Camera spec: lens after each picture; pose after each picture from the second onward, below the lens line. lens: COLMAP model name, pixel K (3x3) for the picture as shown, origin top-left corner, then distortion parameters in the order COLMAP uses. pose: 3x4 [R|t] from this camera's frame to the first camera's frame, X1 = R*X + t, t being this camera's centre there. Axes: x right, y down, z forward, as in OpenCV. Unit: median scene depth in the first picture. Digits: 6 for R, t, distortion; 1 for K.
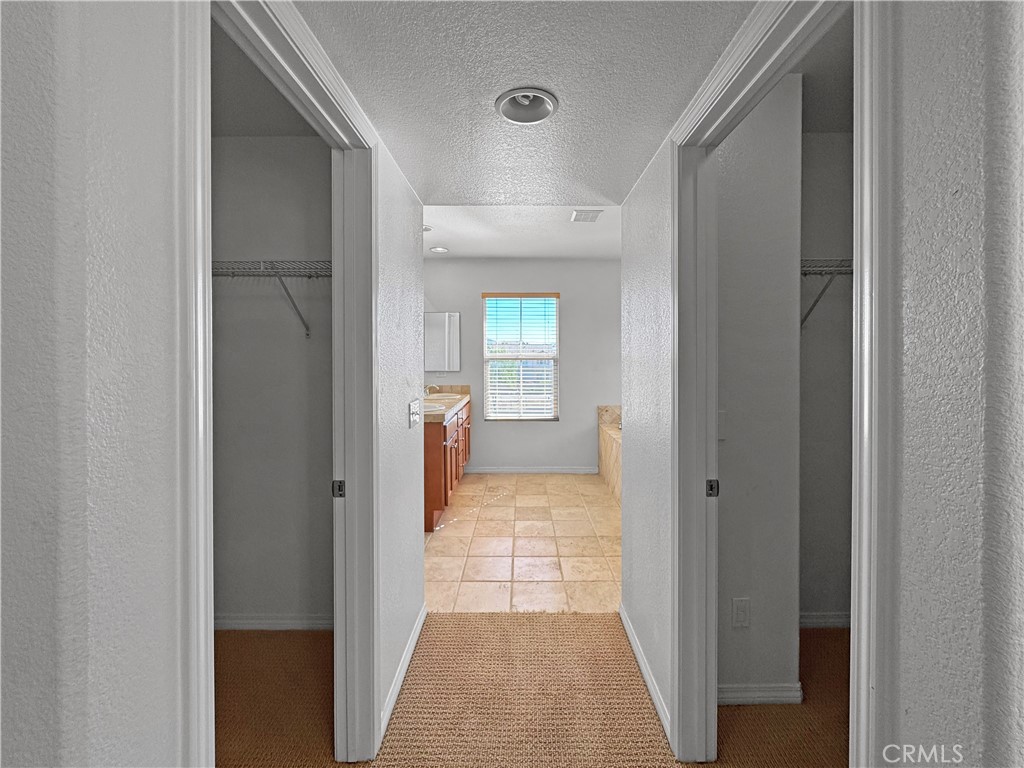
lens RADIAL K [[419.8, 0, 519.4], [0, 419.8, 359.0], [0, 0, 1]] dist [-0.003768, 0.000714]
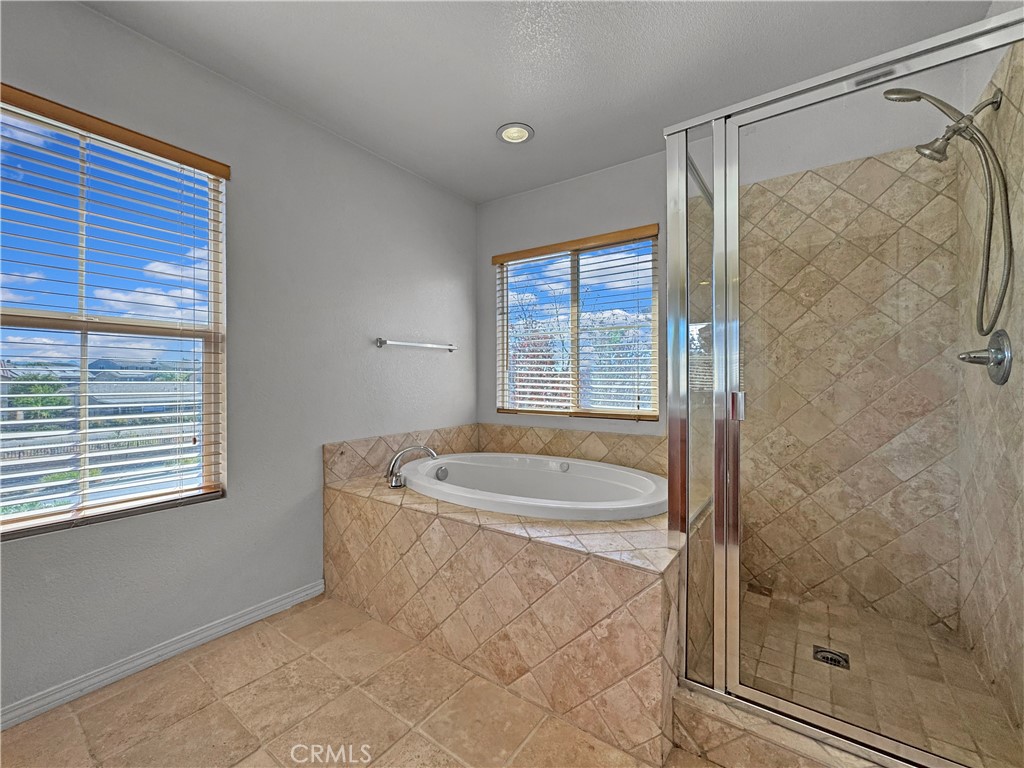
lens RADIAL K [[419.8, 0, 509.1], [0, 419.8, 379.1], [0, 0, 1]] dist [-0.003768, 0.000714]
pose [[0.576952, 0.005796, 0.816758, -0.088673], [0.008996, 0.999869, -0.013450, 0.058804], [-0.816729, 0.015107, 0.576824, 0.706446]]
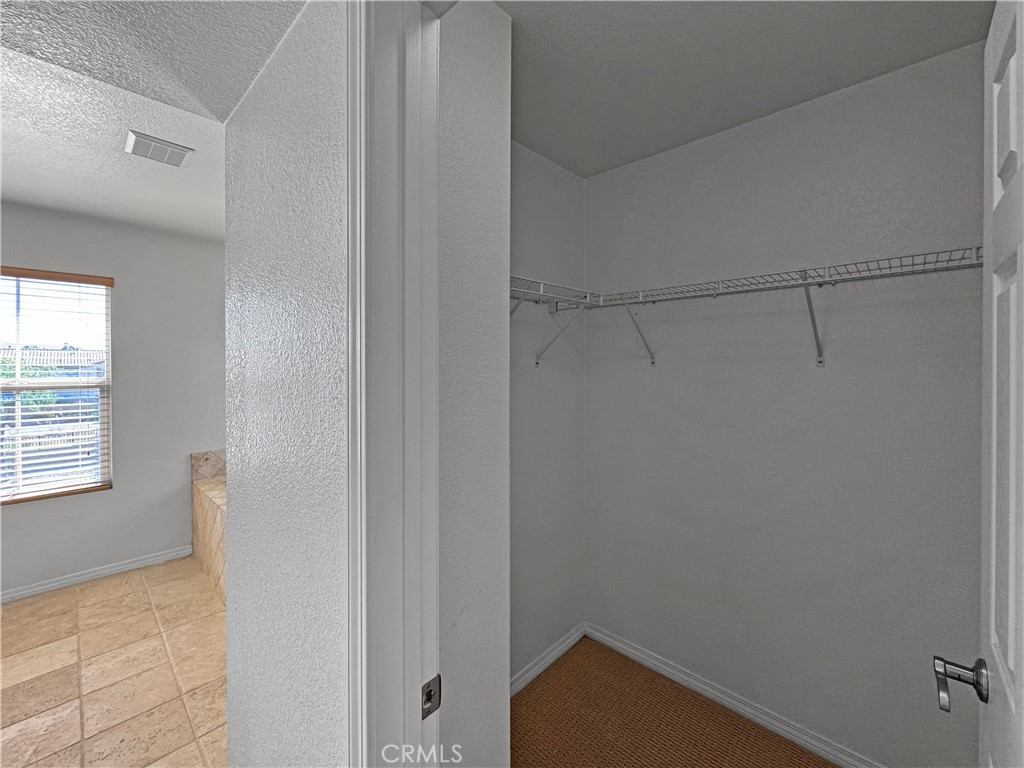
lens RADIAL K [[419.8, 0, 508.2], [0, 419.8, 364.5], [0, 0, 1]] dist [-0.003768, 0.000714]
pose [[0.683504, 0.001284, 0.729946, 0.054498], [0.005548, 0.999960, -0.006954, -0.030927], [-0.729926, 0.008803, 0.683470, 0.205459]]
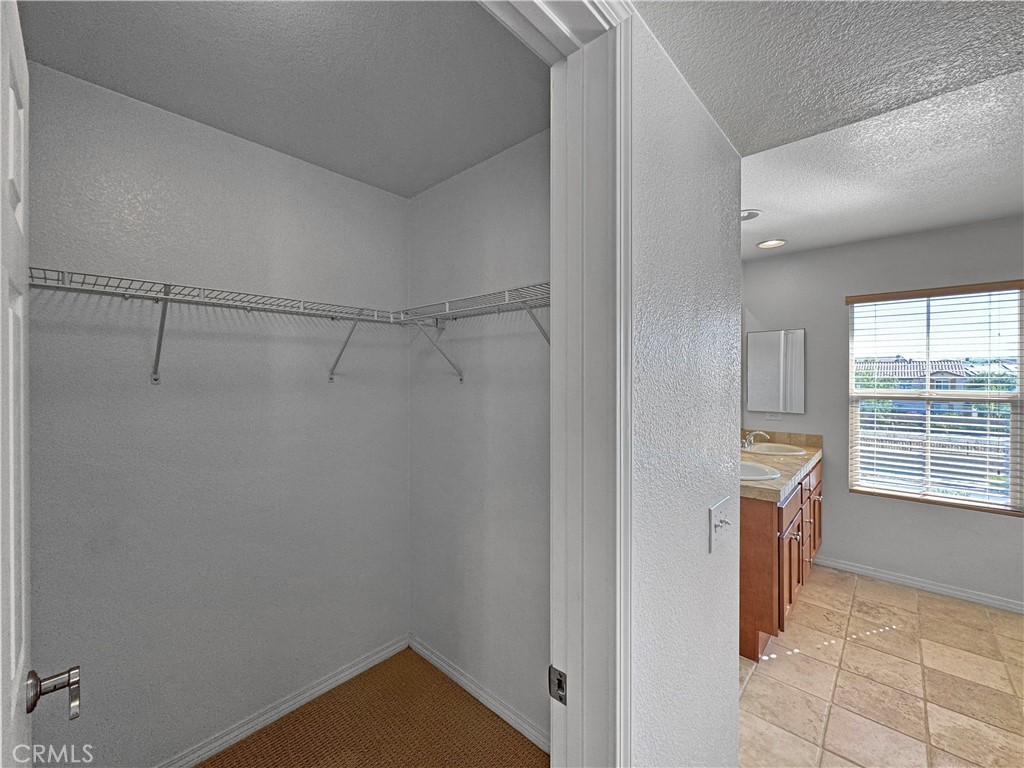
lens RADIAL K [[419.8, 0, 507.7], [0, 419.8, 378.9], [0, 0, 1]] dist [-0.003768, 0.000714]
pose [[0.733407, 0.006728, -0.679756, -0.038656], [-0.007802, 0.999968, 0.001481, -0.032201], [0.679745, 0.004217, 0.733436, 0.195151]]
